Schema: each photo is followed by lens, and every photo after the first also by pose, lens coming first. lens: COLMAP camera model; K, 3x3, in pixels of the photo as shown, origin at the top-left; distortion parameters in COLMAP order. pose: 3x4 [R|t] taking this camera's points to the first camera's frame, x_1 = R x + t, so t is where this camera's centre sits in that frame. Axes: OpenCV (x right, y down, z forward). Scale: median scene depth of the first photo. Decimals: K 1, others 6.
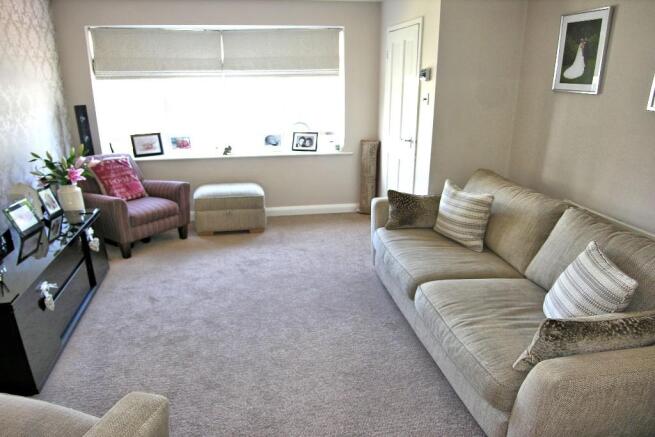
lens RADIAL K [[470.8, 0, 325.2], [0, 470.8, 243.3], [0, 0, 1]] dist [-0.053663, 0.002260]
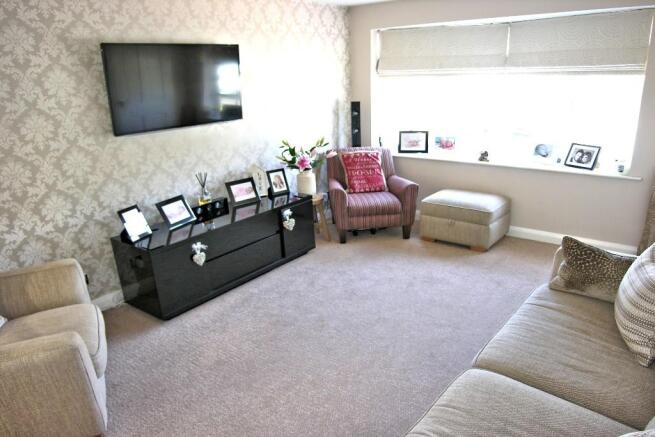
lens RADIAL K [[470.8, 0, 325.2], [0, 470.8, 243.3], [0, 0, 1]] dist [-0.053663, 0.002260]
pose [[0.657282, 0.235930, -0.715764, 0.304939], [-0.222480, 0.968152, 0.114820, -0.077131], [0.720058, 0.083774, 0.688838, 0.185136]]
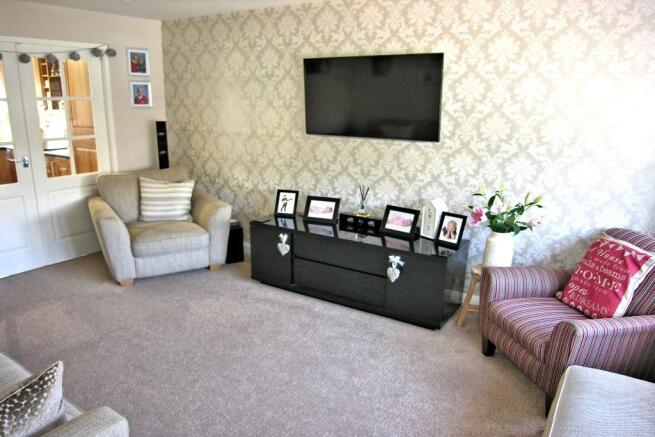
lens RADIAL K [[450.0, 0, 327.3], [0, 450.0, 233.6], [0, 0, 1]] dist [-0.039765, -0.001947]
pose [[-0.672043, 0.223079, -0.706112, 0.162541], [-0.253958, 0.826285, 0.502750, -0.357709], [0.695603, 0.517193, -0.498646, 0.959654]]
